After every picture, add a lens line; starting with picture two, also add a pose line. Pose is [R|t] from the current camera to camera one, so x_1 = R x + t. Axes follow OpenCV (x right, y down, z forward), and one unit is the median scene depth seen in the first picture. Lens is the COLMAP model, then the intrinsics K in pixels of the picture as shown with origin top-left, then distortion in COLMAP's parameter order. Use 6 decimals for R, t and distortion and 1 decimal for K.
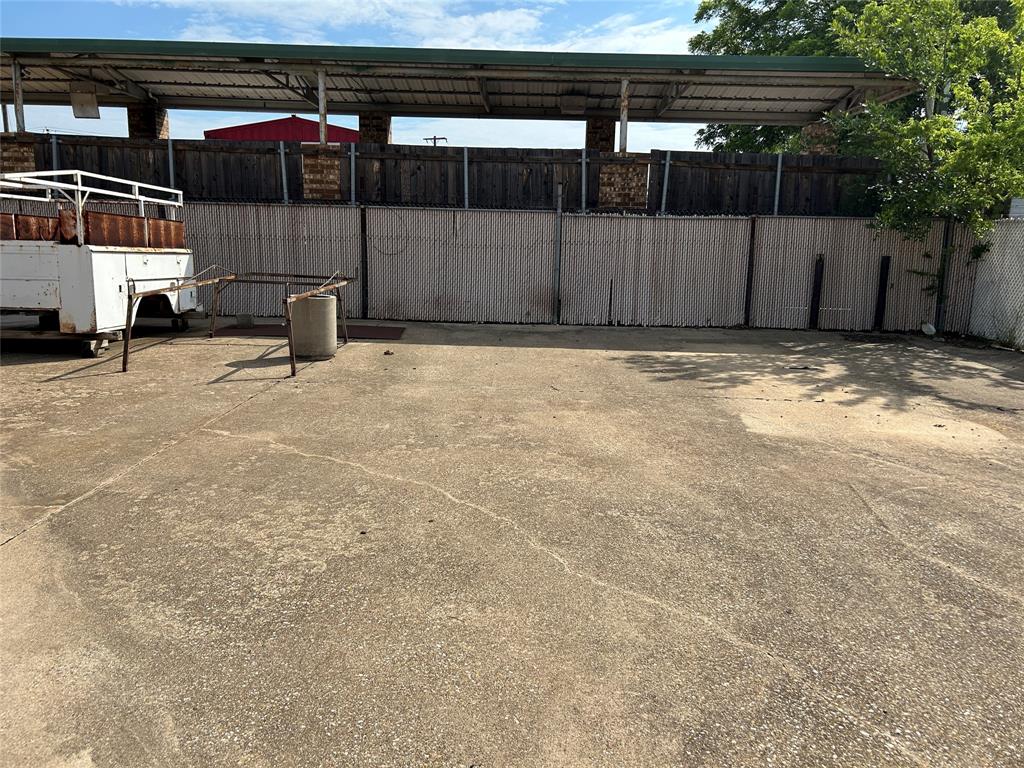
lens RADIAL K [[783.5, 0, 512.0], [0, 783.5, 384.0], [0, 0, 1]] dist [0.051509, -0.069734]
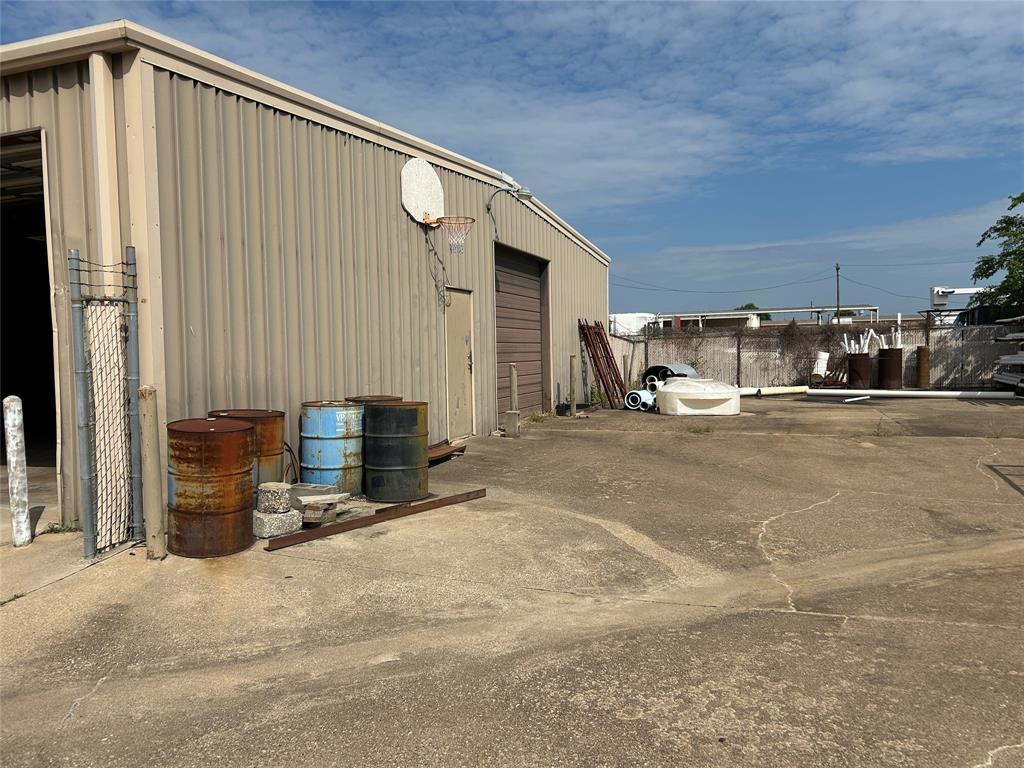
lens RADIAL K [[783.5, 0, 512.0], [0, 783.5, 384.0], [0, 0, 1]] dist [0.051509, -0.069734]
pose [[-0.321519, 0.022400, -0.946638, 0.588237], [-0.150874, 0.985736, 0.074568, -0.178951], [0.934806, 0.166799, -0.313553, 0.949883]]
